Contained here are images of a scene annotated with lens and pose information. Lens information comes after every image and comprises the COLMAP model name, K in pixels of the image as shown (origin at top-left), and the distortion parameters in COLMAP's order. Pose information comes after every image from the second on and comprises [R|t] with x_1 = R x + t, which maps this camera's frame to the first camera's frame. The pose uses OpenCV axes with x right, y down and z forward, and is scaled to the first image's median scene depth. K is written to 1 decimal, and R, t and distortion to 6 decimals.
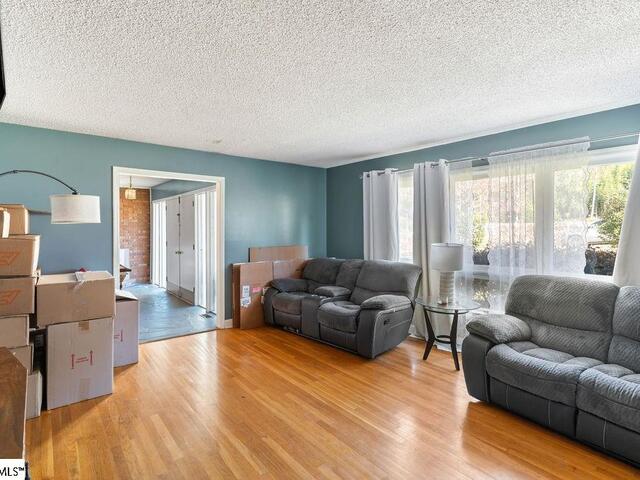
lens RADIAL K [[345.5, 0, 320.4], [0, 345.5, 233.9], [0, 0, 1]] dist [-0.002129, -0.001137]
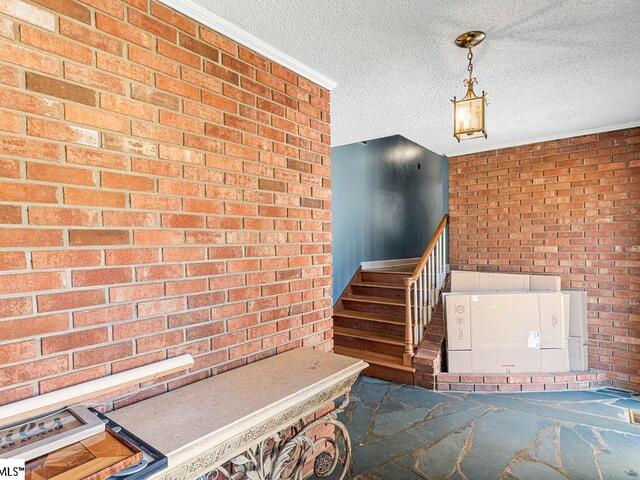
lens RADIAL K [[365.9, 0, 311.8], [0, 365.9, 252.7], [0, 0, 1]] dist [0.001729, 0.001079]
pose [[0.213661, 0.021364, -0.976674, -0.216946], [0.004853, 0.999725, 0.022930, -0.012801], [0.976896, -0.009639, 0.213499, 0.607463]]
